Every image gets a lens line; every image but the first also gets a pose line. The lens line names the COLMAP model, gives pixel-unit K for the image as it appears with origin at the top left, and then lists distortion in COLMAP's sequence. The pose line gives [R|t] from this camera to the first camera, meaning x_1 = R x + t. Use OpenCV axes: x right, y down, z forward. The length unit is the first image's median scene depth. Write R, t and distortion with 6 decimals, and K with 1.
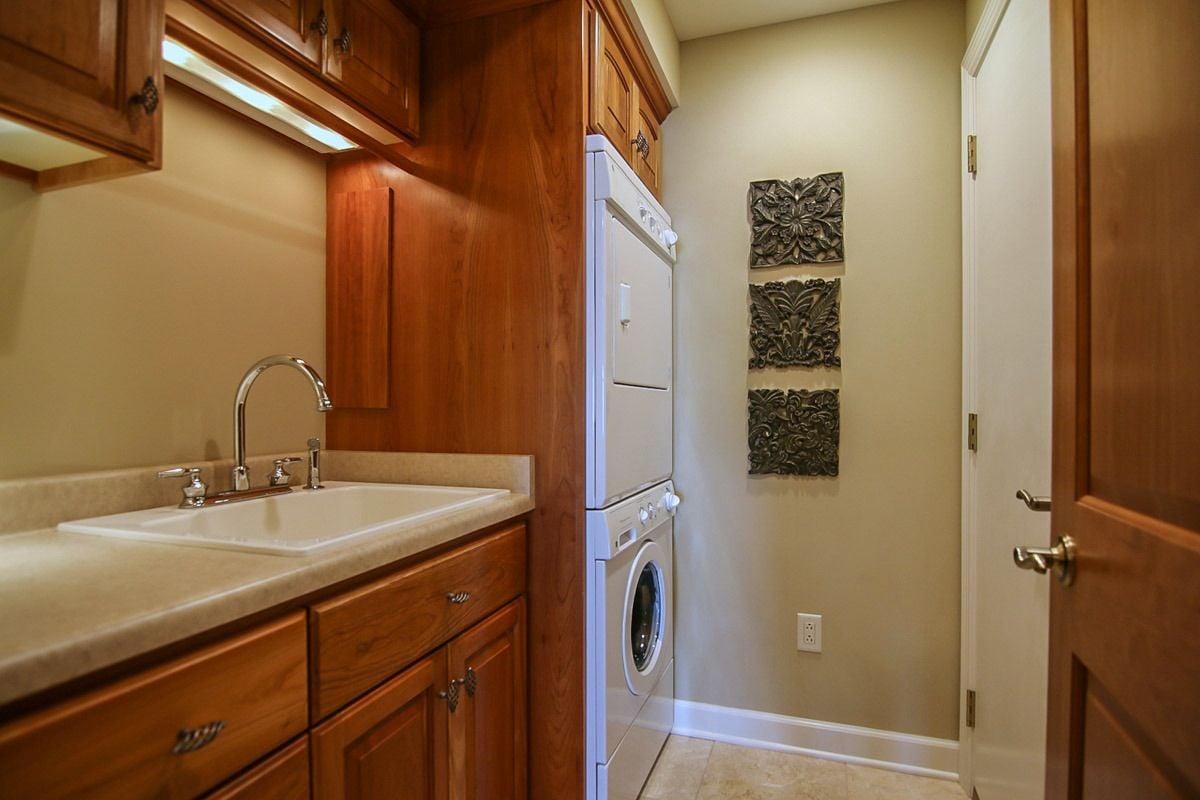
lens RADIAL K [[630.5, 0, 593.2], [0, 630.5, 400.3], [0, 0, 1]] dist [0.005977, -0.004106]
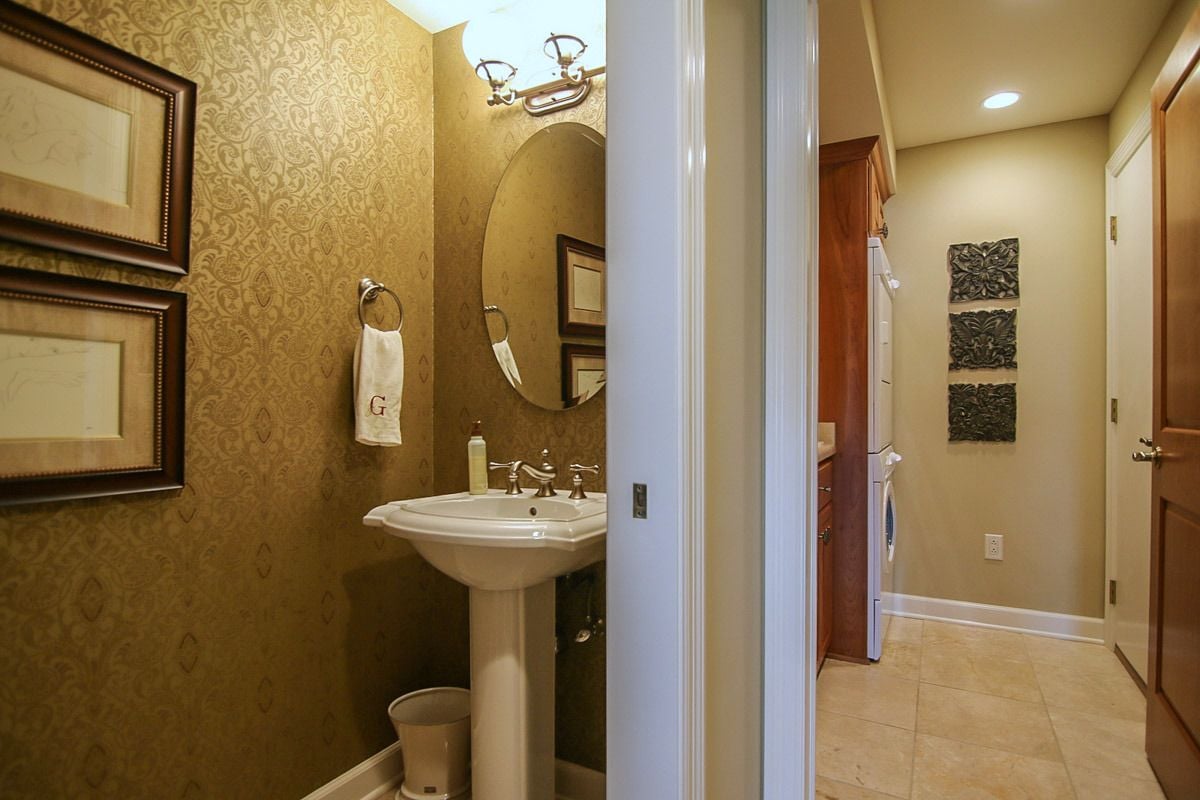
lens RADIAL K [[630.5, 0, 606.1], [0, 630.5, 405.2], [0, 0, 1]] dist [0.005977, -0.004106]
pose [[0.989828, -0.005745, -0.142155, -0.353892], [0.006993, 0.999941, 0.008280, 0.015530], [0.142099, -0.009190, 0.989810, -0.610493]]
